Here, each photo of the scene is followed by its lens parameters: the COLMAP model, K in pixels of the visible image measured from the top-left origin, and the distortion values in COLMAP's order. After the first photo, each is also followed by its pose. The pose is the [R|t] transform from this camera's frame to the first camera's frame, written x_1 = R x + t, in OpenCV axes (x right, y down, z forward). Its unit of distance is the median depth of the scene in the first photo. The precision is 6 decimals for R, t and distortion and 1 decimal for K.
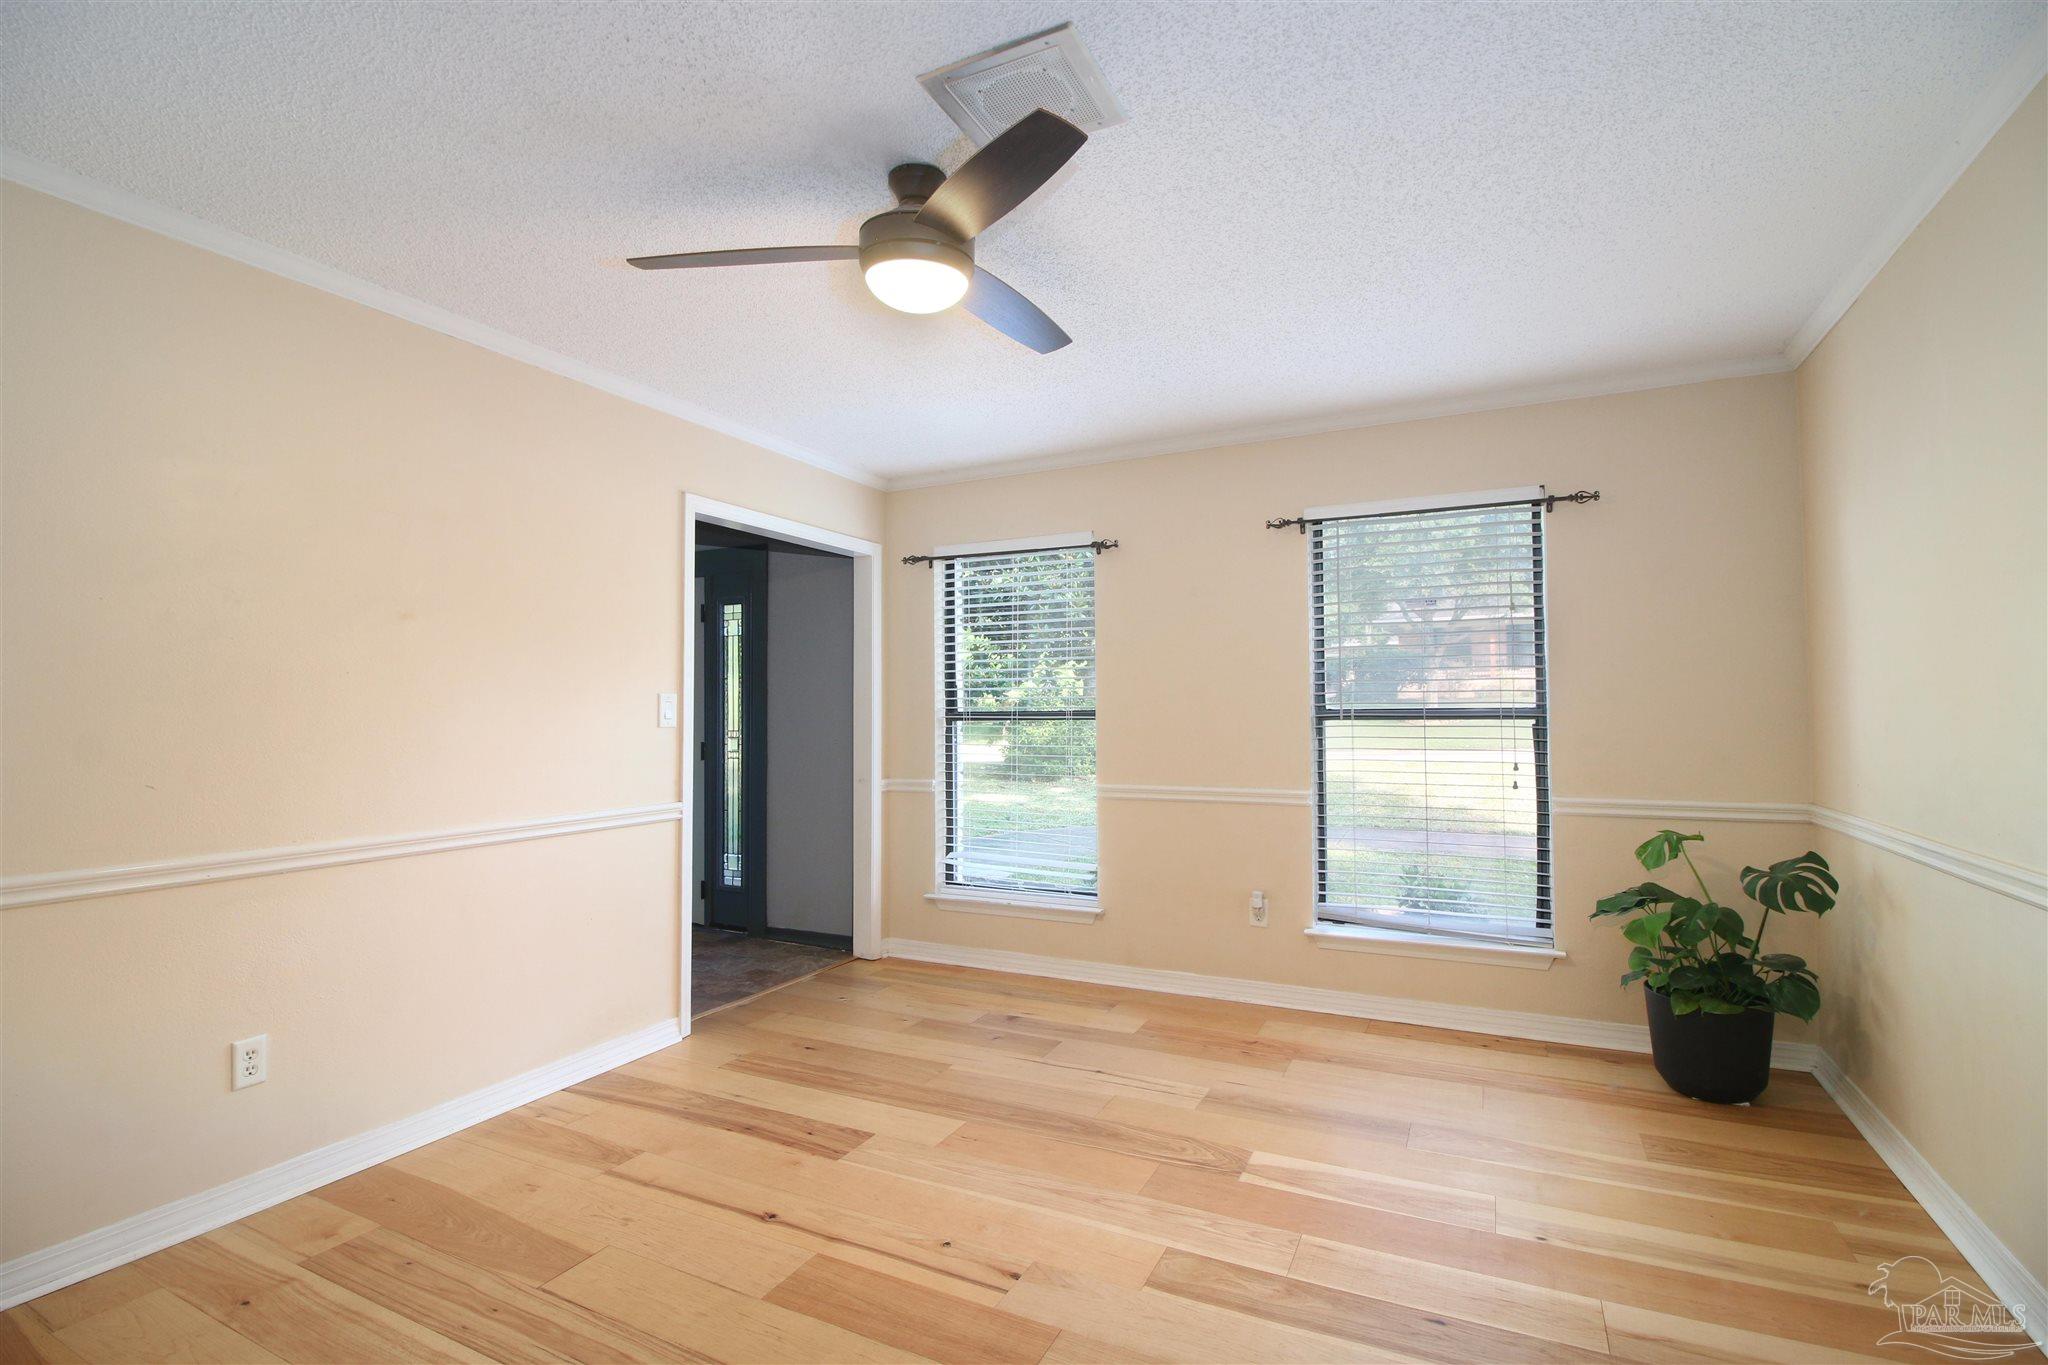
lens RADIAL K [[944.4, 0, 1012.8], [0, 944.4, 674.9], [0, 0, 1]] dist [-0.001906, -0.014568]
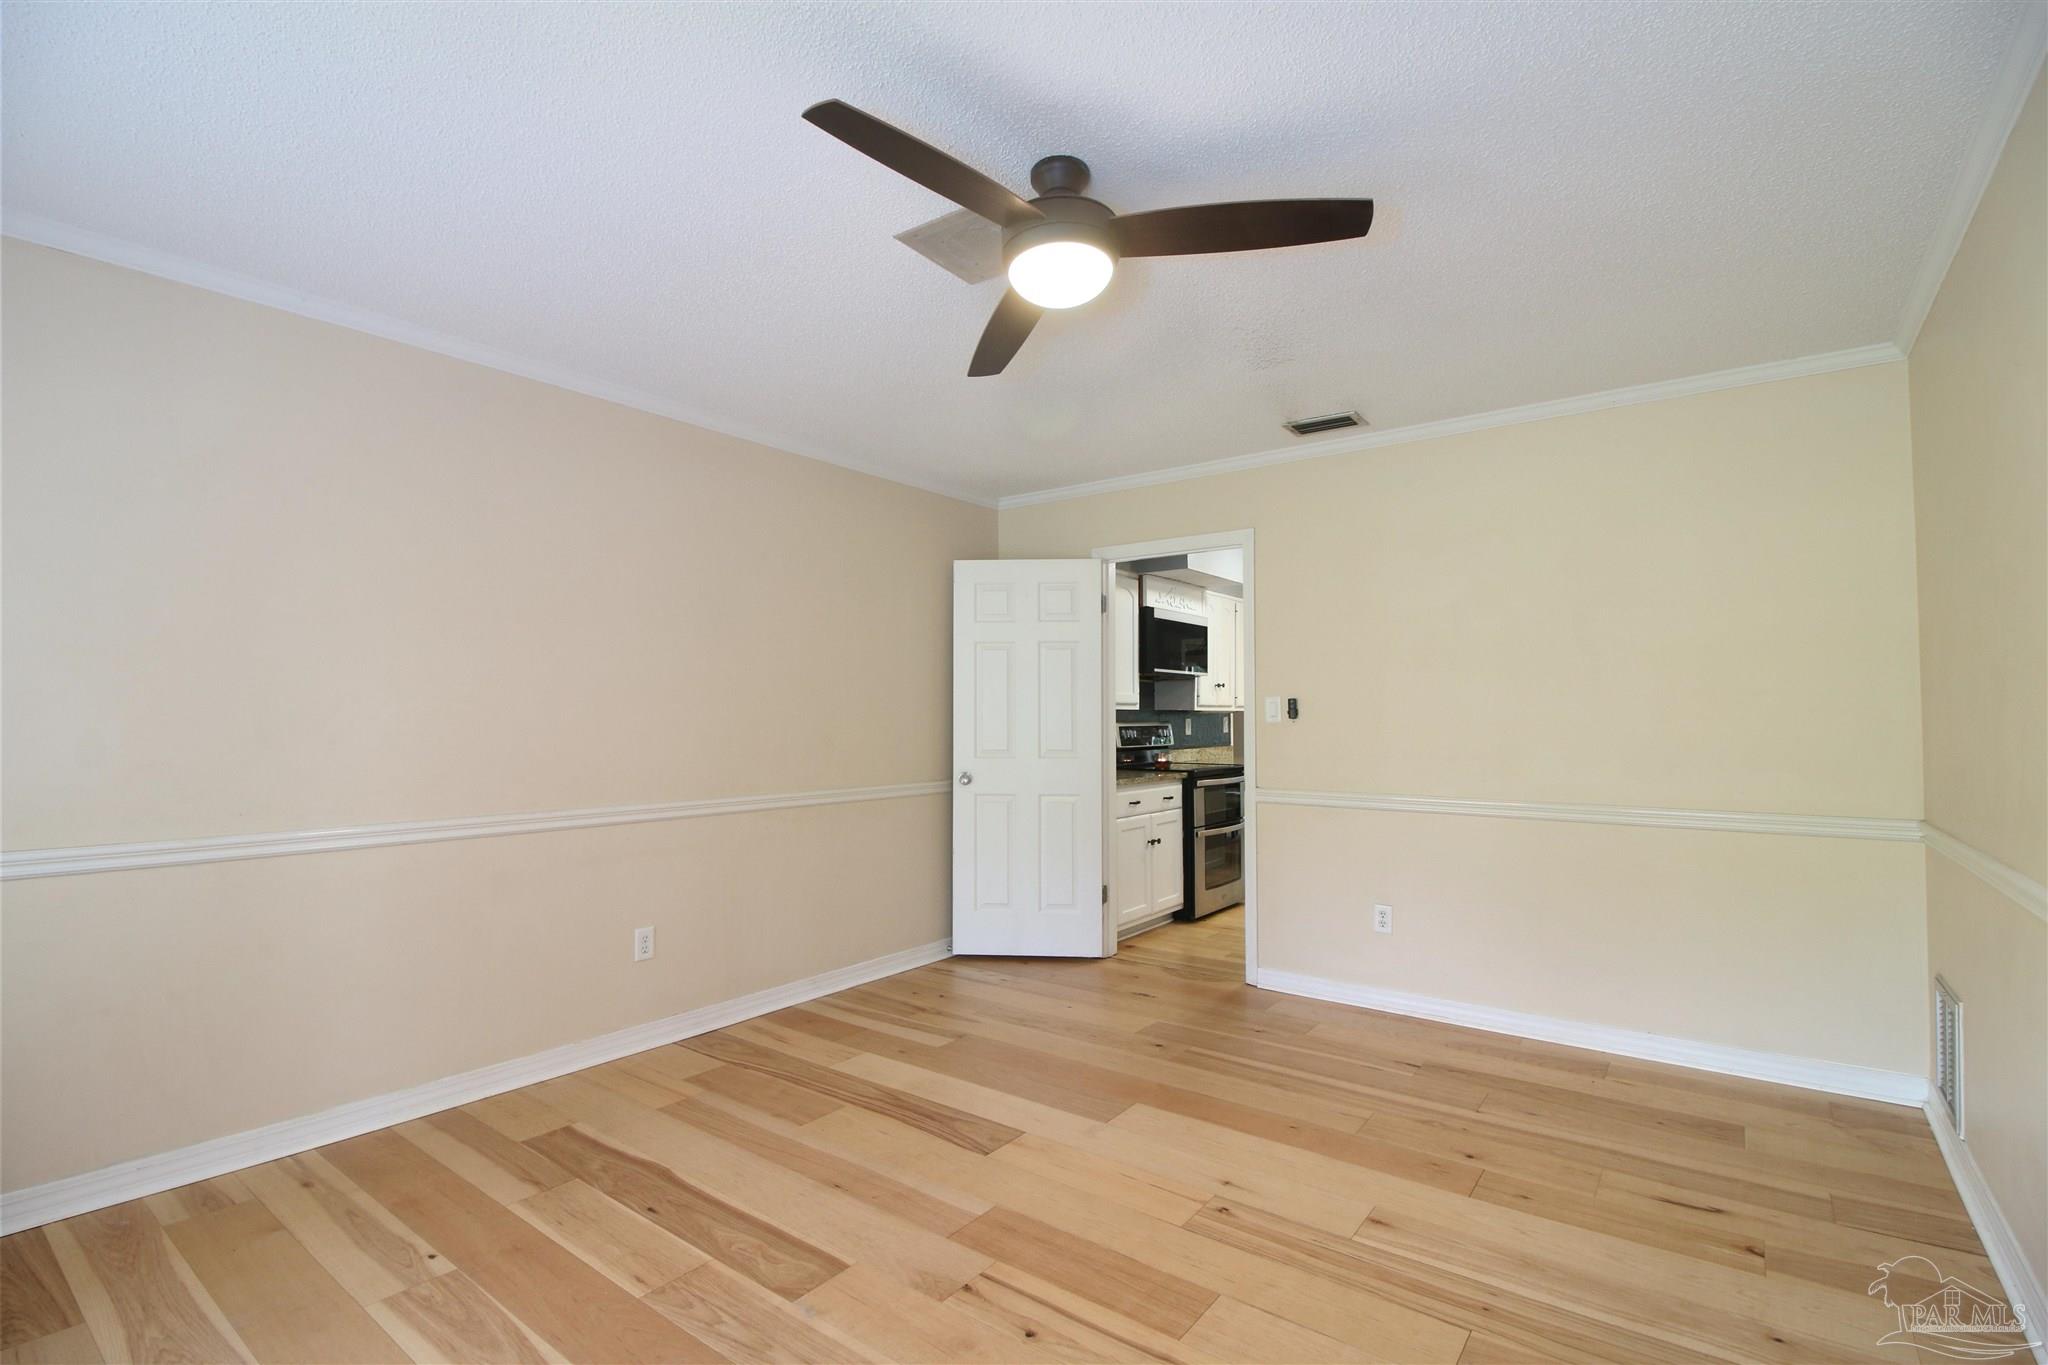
lens RADIAL K [[944.4, 0, 1012.8], [0, 944.4, 674.9], [0, 0, 1]] dist [-0.001906, -0.014568]
pose [[-0.982856, 0.012098, 0.183977, -0.249502], [-0.003668, 0.996365, -0.085112, 0.087284], [-0.184338, -0.084328, -0.979239, 2.147861]]
